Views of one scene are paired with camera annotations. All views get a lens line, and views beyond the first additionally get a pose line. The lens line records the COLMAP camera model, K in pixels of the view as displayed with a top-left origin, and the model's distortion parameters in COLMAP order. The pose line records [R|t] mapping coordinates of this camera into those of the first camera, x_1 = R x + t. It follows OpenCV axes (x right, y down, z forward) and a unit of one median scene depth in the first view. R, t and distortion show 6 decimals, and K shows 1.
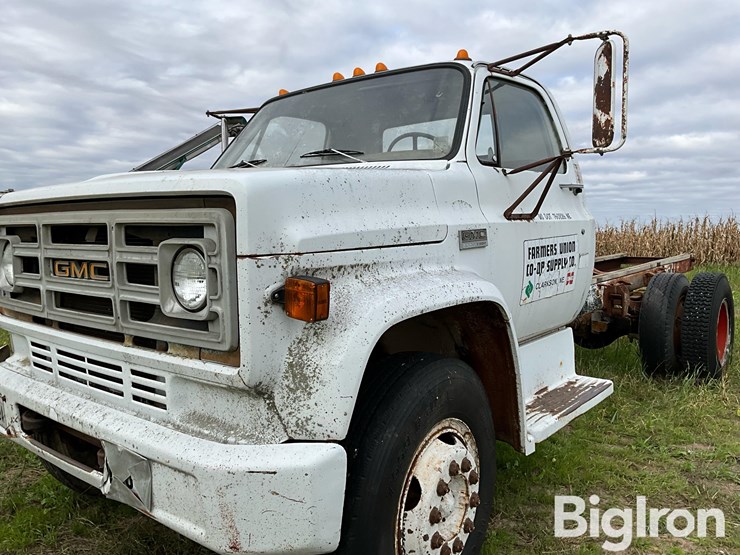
lens RADIAL K [[610.2, 0, 366.3], [0, 610.2, 269.3], [0, 0, 1]] dist [0.125184, -0.240457]
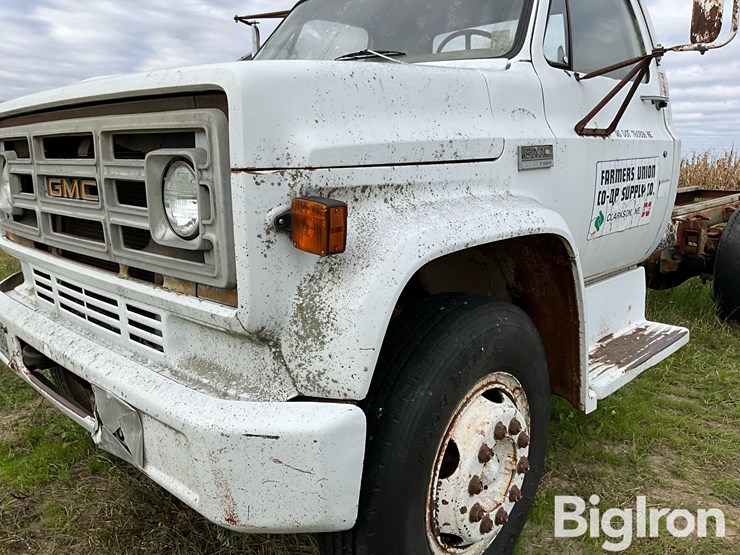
lens RADIAL K [[610.2, 0, 366.3], [0, 610.2, 269.3], [0, 0, 1]] dist [0.125184, -0.240457]
pose [[0.996438, 0.023094, -0.081106, 0.022774], [-0.014131, 0.993899, 0.109389, 0.013088], [0.083137, -0.107853, 0.990685, 0.169820]]
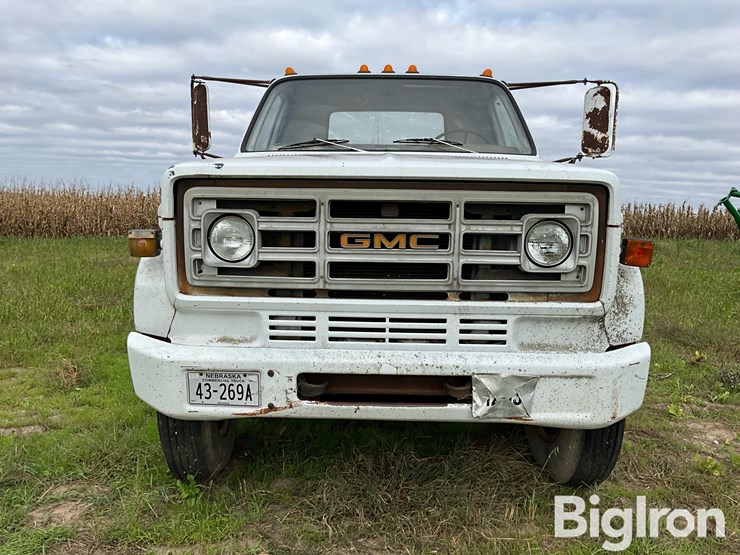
lens RADIAL K [[615.5, 0, 367.4], [0, 615.5, 269.2], [0, 0, 1]] dist [0.140579, -0.304415]
pose [[0.778395, -0.056749, 0.625204, -1.257478], [0.025488, 0.997941, 0.058850, -0.016206], [-0.627257, -0.029873, 0.778240, 0.148619]]
